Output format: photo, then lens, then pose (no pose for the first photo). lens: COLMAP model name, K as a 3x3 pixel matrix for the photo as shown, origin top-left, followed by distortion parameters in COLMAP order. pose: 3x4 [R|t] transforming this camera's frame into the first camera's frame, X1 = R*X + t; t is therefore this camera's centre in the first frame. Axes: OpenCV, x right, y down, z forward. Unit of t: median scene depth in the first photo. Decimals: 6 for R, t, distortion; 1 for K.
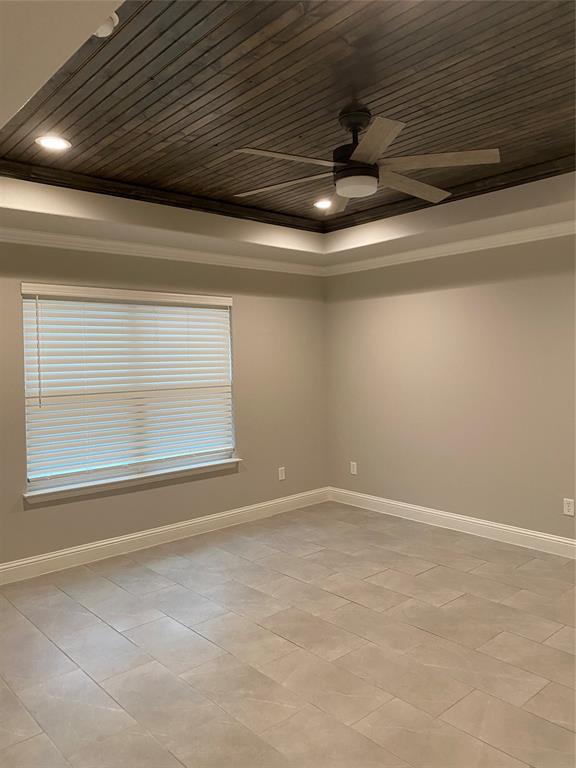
lens RADIAL K [[587.1, 0, 282.9], [0, 587.1, 380.9], [0, 0, 1]] dist [0.053264, -0.047917]
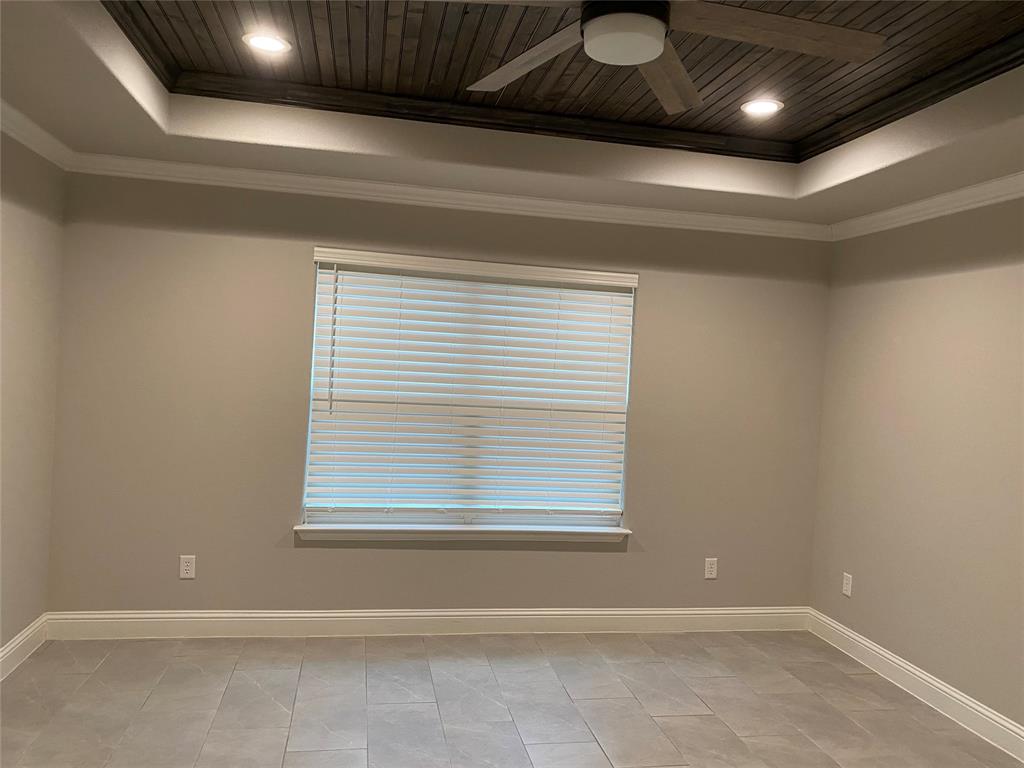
lens RADIAL K [[782.8, 0, 513.6], [0, 782.8, 390.1], [0, 0, 1]] dist [0.053264, -0.047917]
pose [[0.860165, 0.084794, -0.502918, 0.250411], [-0.092702, 0.995650, 0.009319, -0.014284], [0.501521, 0.038606, 0.864284, 0.223640]]
